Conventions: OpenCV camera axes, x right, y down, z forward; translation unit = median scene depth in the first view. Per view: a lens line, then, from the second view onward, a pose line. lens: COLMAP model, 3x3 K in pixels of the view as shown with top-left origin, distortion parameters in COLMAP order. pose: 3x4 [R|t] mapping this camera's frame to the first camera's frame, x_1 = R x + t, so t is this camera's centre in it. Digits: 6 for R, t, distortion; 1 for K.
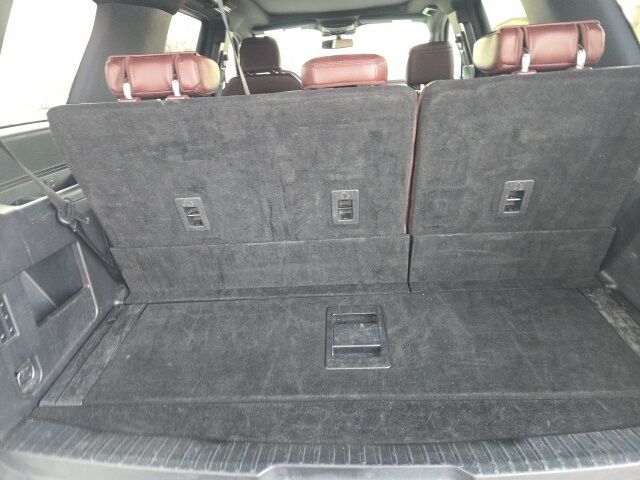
lens RADIAL K [[448.0, 0, 320.0], [0, 448.0, 240.0], [0, 0, 1]] dist [0.064794, -0.004915]
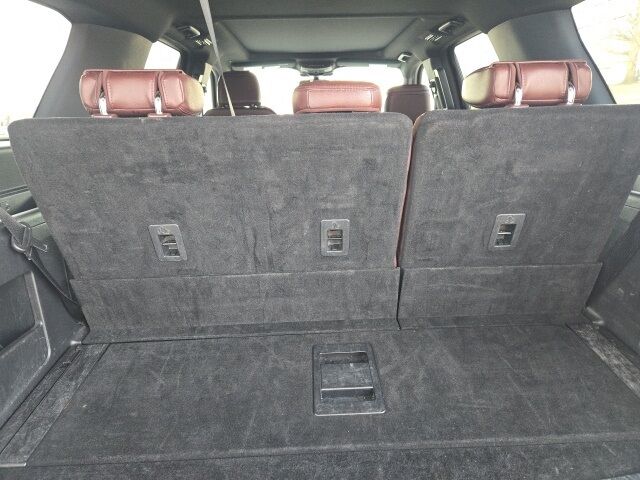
lens RADIAL K [[429.5, 0, 320.0], [0, 429.5, 240.0], [0, 0, 1]] dist [0.069076, -0.044368]
pose [[0.995006, 0.017638, 0.098246, -0.065892], [-0.008141, 0.995325, -0.096234, 0.020090], [-0.099484, 0.094954, 0.990498, 0.104323]]
